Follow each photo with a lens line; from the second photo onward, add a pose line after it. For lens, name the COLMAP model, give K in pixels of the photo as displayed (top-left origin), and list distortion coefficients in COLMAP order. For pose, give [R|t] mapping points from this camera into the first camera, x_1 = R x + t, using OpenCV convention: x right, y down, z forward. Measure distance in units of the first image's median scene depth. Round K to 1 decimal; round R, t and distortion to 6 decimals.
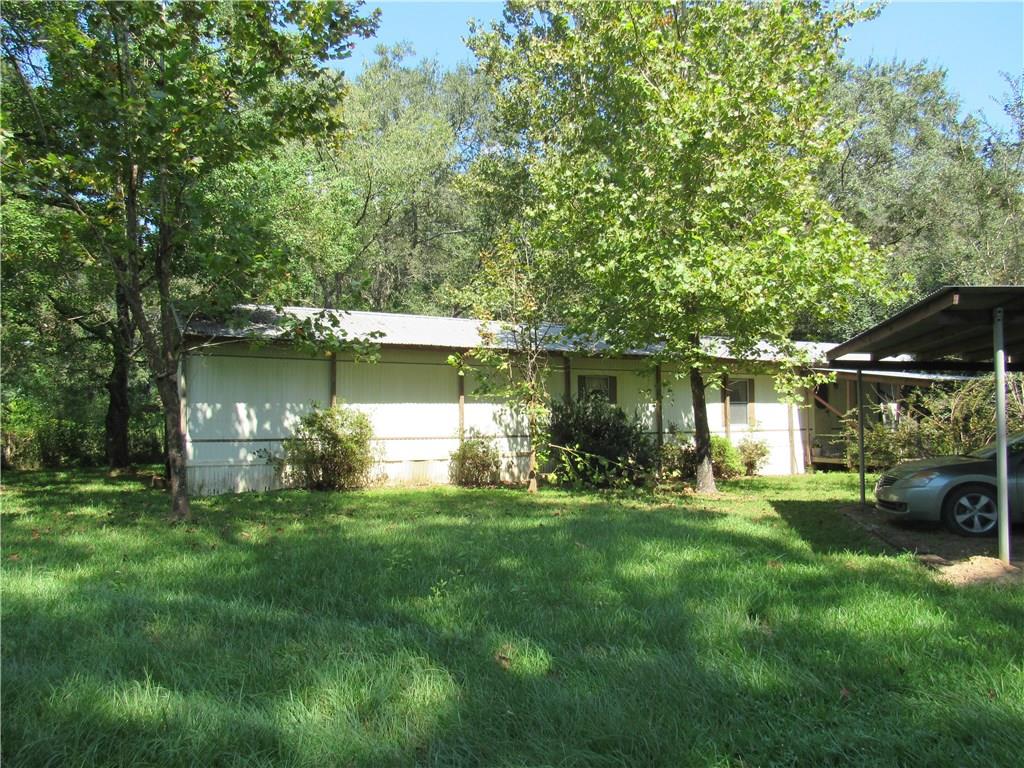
lens RADIAL K [[750.3, 0, 515.6], [0, 750.3, 385.2], [0, 0, 1]] dist [-0.001271, 0.001832]
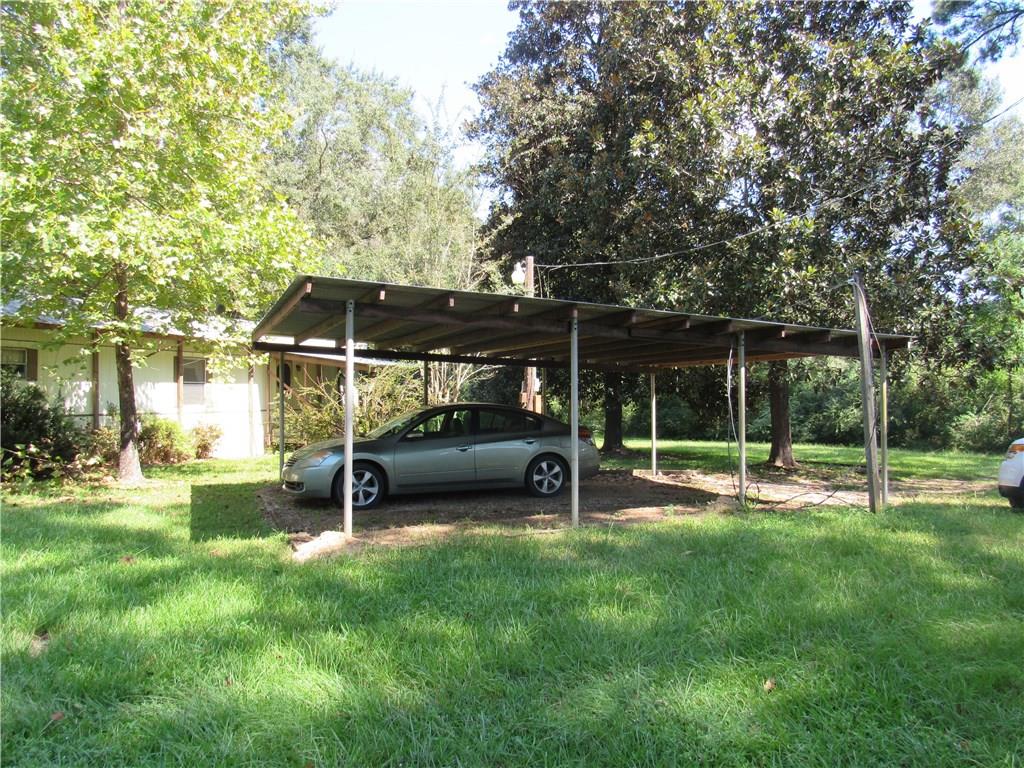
lens RADIAL K [[750.3, 0, 507.1], [0, 750.3, 381.2], [0, 0, 1]] dist [-0.001271, 0.001832]
pose [[0.805307, 0.019874, 0.592525, 0.087435], [-0.032187, 0.999430, 0.010223, -0.001973], [-0.591984, -0.027305, 0.805487, -0.001218]]
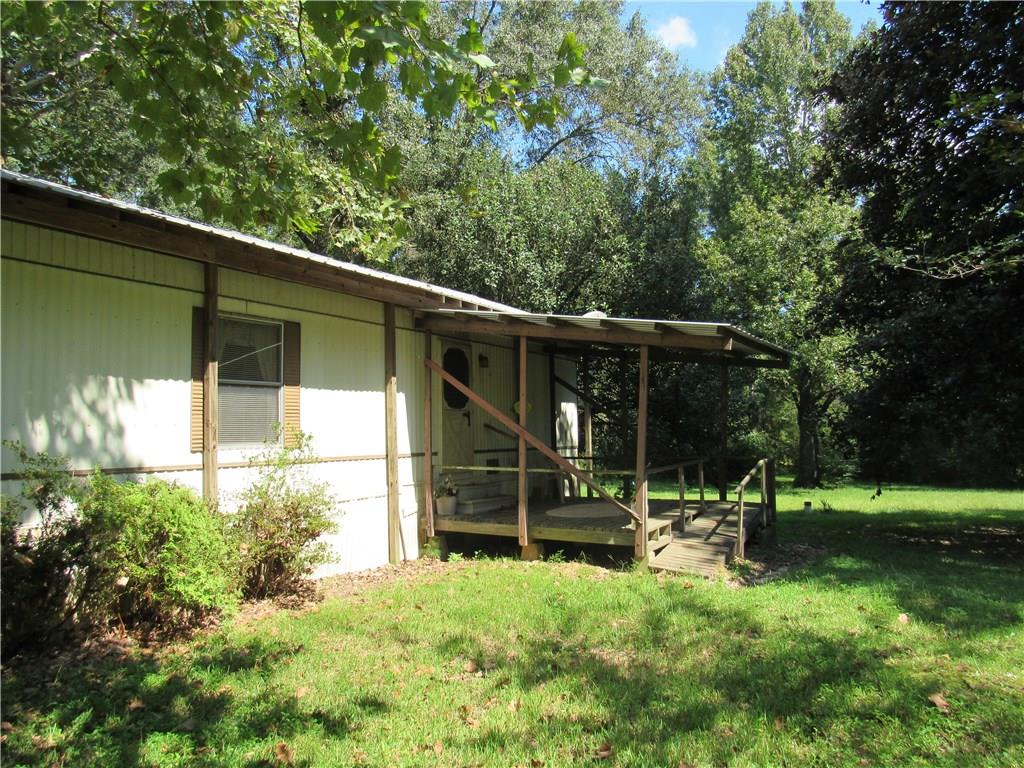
lens RADIAL K [[750.3, 0, 509.6], [0, 750.3, 382.5], [0, 0, 1]] dist [-0.001271, 0.001832]
pose [[0.871953, 0.023156, 0.489042, 0.377193], [-0.010714, 0.999544, -0.028225, 0.051528], [-0.489473, 0.019371, 0.871803, 1.034524]]
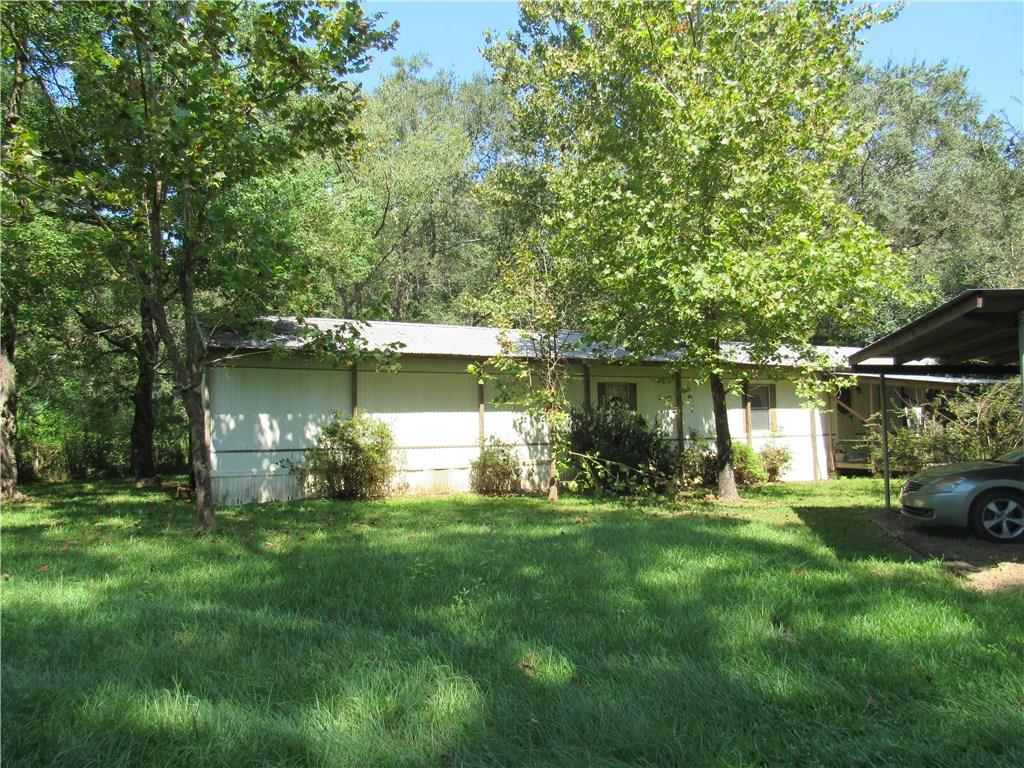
lens RADIAL K [[750.3, 0, 515.8], [0, 750.3, 386.0], [0, 0, 1]] dist [-0.001271, 0.001832]
pose [[0.999614, -0.010823, -0.025575, -0.000297], [0.010582, 0.999899, -0.009512, -0.000575], [0.025675, 0.009238, 0.999628, -0.002027]]
